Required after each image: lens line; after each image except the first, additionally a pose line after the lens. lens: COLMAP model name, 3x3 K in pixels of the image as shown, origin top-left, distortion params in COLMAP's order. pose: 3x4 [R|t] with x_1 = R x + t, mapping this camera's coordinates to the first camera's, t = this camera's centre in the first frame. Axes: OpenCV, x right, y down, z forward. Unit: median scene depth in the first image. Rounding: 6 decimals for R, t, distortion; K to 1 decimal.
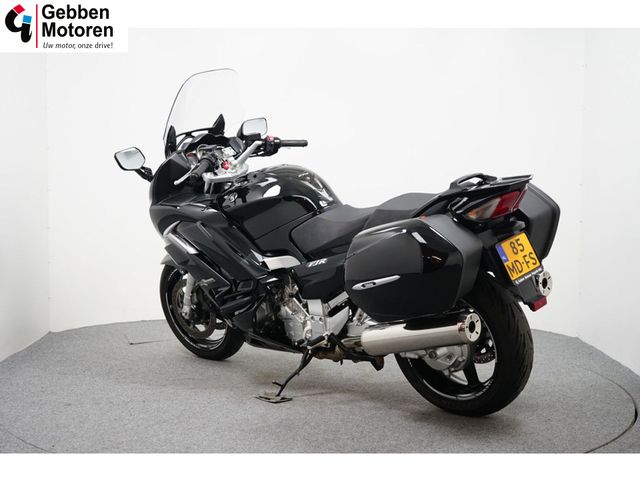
lens RADIAL K [[935.8, 0, 320.0], [0, 935.8, 240.0], [0, 0, 1]] dist [-0.010199, -0.005170]
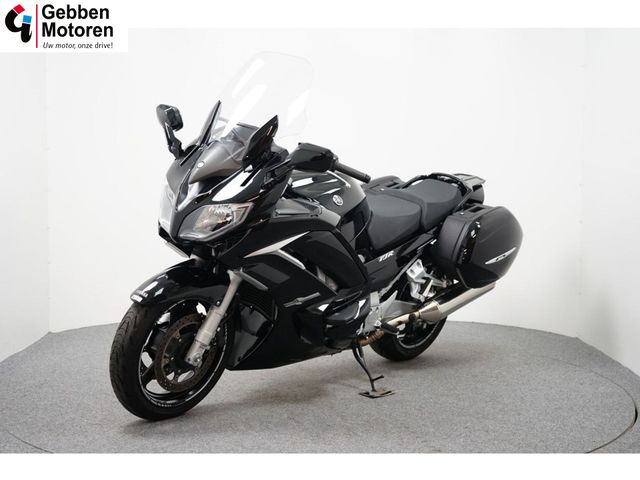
lens RADIAL K [[948.5, 0, 320.0], [0, 948.5, 240.0], [0, 0, 1]] dist [0.294965, -0.005022]
pose [[-0.065144, -0.076227, 0.994960, -1.080544], [0.062873, 0.994783, 0.080330, -0.086614], [-0.995893, 0.067789, -0.060012, 1.126208]]
